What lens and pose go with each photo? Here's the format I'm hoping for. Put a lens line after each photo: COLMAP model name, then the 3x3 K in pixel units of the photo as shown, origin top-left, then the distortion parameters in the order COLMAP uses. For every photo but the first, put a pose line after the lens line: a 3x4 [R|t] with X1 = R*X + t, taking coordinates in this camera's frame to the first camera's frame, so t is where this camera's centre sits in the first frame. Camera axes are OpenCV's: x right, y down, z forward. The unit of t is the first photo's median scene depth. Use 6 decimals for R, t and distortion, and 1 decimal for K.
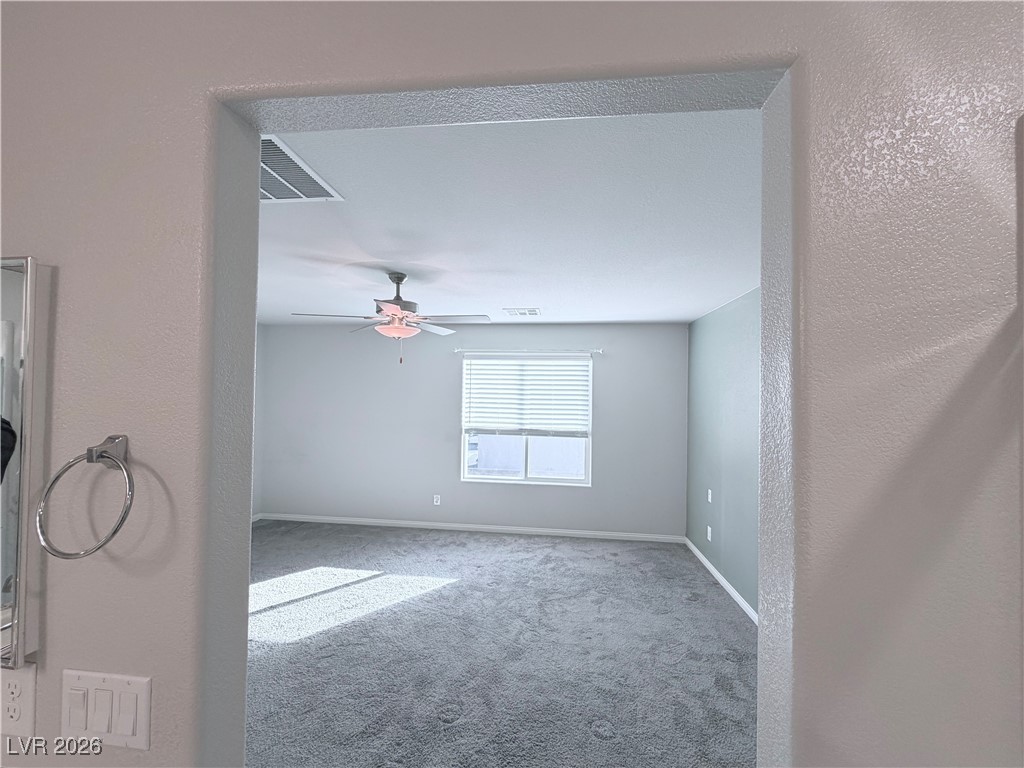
lens RADIAL K [[411.5, 0, 510.0], [0, 411.5, 385.3], [0, 0, 1]] dist [-0.000129, 0.000267]
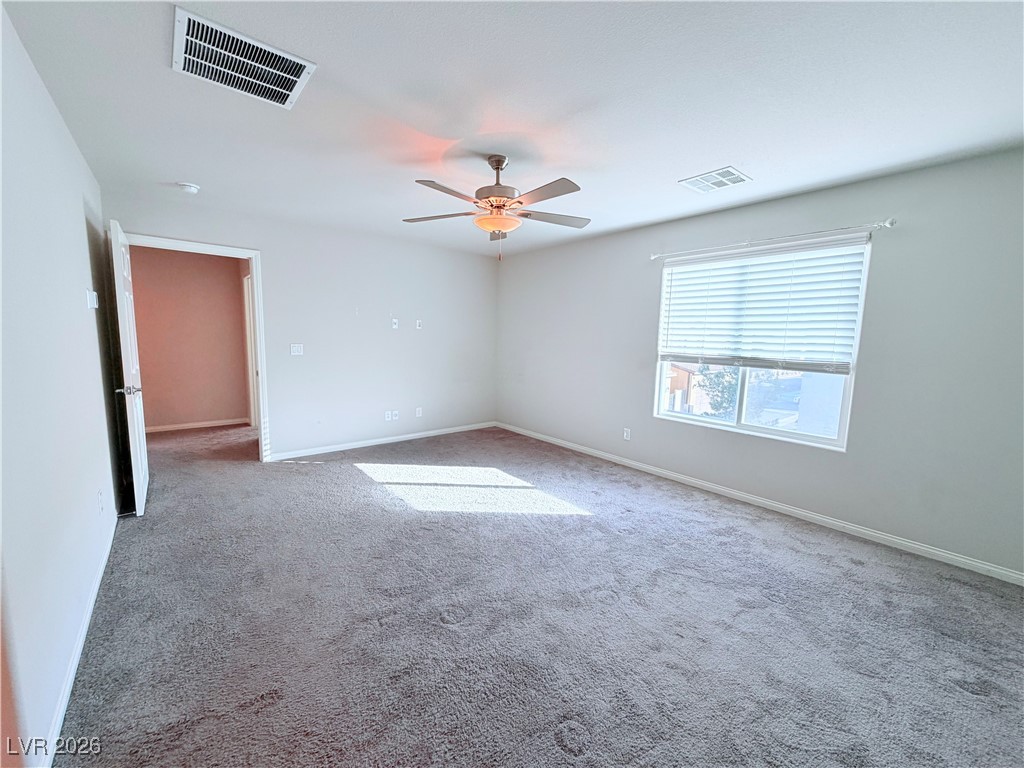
lens RADIAL K [[411.5, 0, 510.0], [0, 411.5, 385.3], [0, 0, 1]] dist [-0.000129, 0.000267]
pose [[0.721392, 0.084725, -0.687324, 0.277150], [-0.000897, 0.992602, 0.121414, 0.076991], [0.692526, -0.086971, 0.716131, 0.228712]]
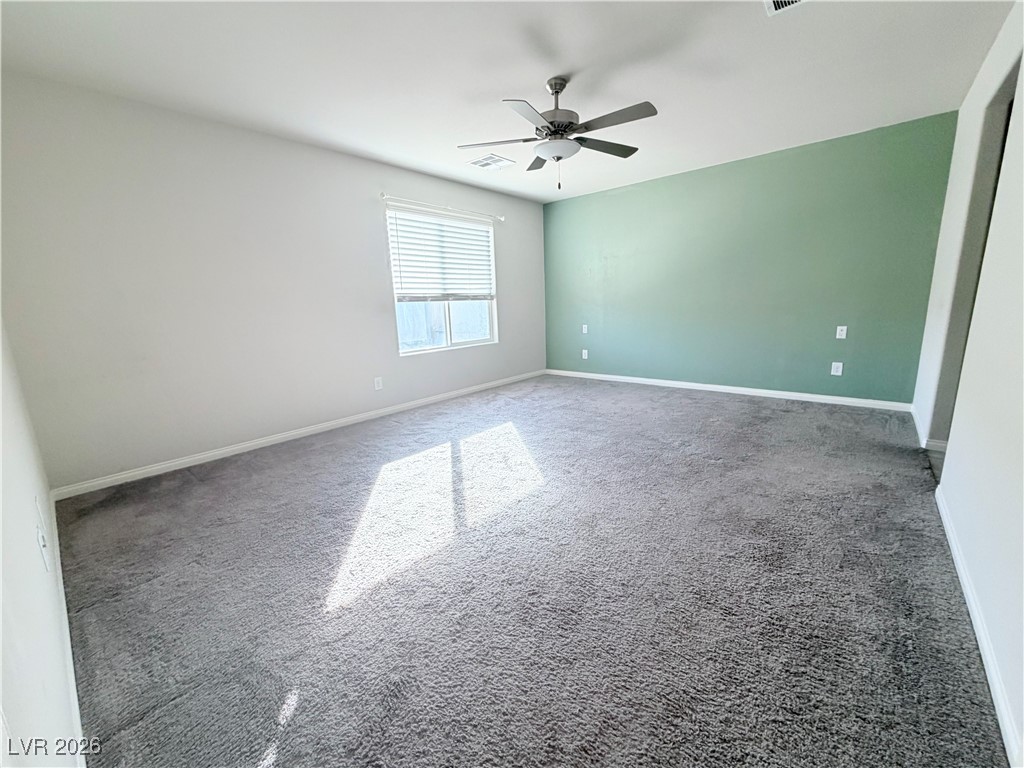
lens RADIAL K [[406.5, 0, 506.6], [0, 406.5, 386.8], [0, 0, 1]] dist [0.000450, 0.000069]
pose [[0.575315, -0.205453, 0.791708, -0.793399], [0.040839, 0.973947, 0.223068, 0.125721], [-0.816912, -0.096003, 0.568717, 0.354875]]
